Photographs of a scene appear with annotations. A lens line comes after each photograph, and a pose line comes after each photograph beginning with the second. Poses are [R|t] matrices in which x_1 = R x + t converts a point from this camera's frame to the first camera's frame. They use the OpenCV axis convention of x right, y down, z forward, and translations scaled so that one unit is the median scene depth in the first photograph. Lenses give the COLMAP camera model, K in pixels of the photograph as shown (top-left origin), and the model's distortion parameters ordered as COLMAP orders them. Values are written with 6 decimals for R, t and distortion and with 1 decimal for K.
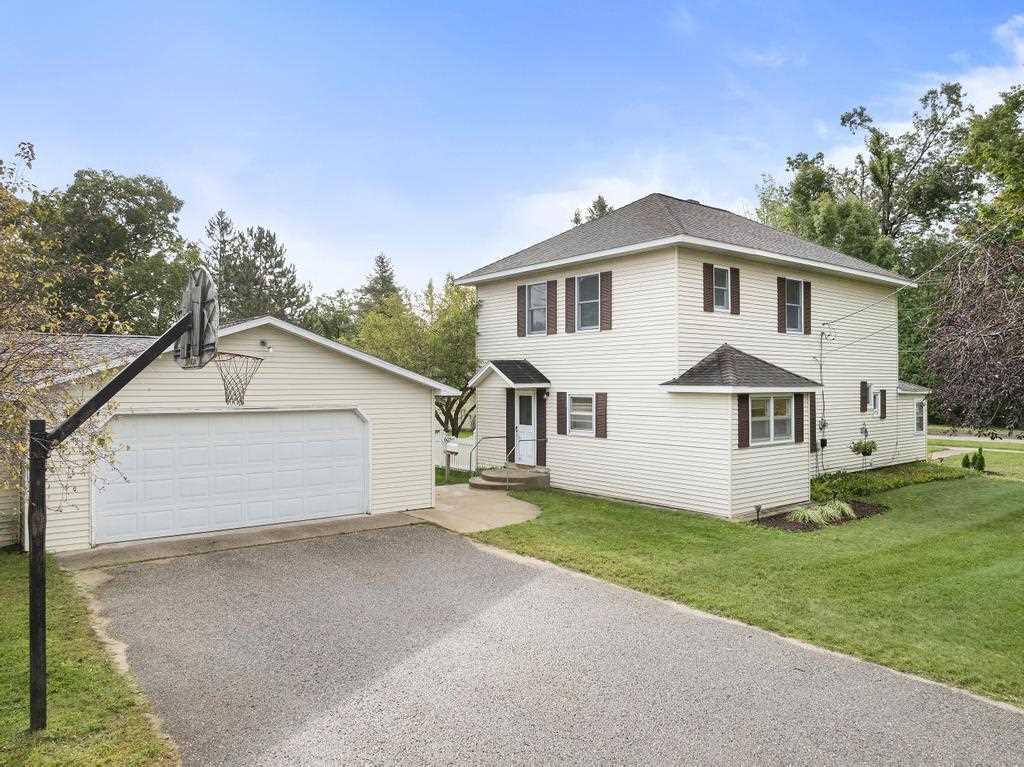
lens RADIAL K [[718.7, 0, 511.4], [0, 718.7, 384.2], [0, 0, 1]] dist [-0.038949, 0.001839]
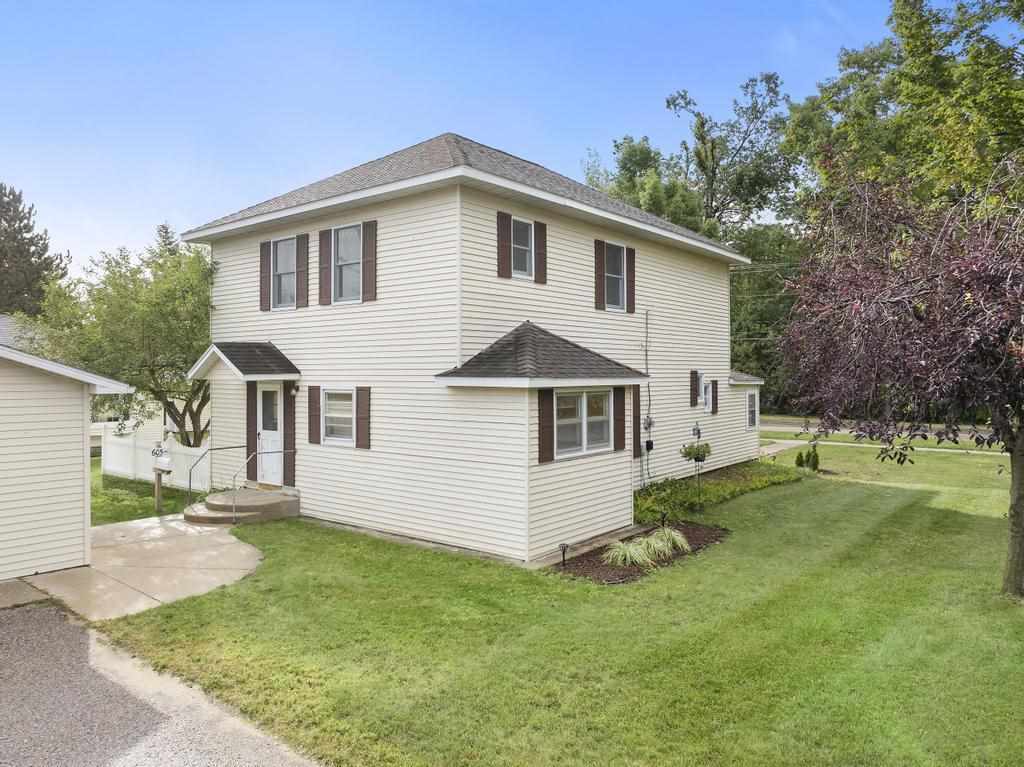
lens RADIAL K [[718.7, 0, 511.4], [0, 718.7, 384.2], [0, 0, 1]] dist [-0.038949, 0.001839]
pose [[0.975197, -0.006236, 0.221249, 0.103012], [0.002855, 0.999874, 0.015597, -0.001763], [-0.221319, -0.014578, 0.975093, 0.236998]]
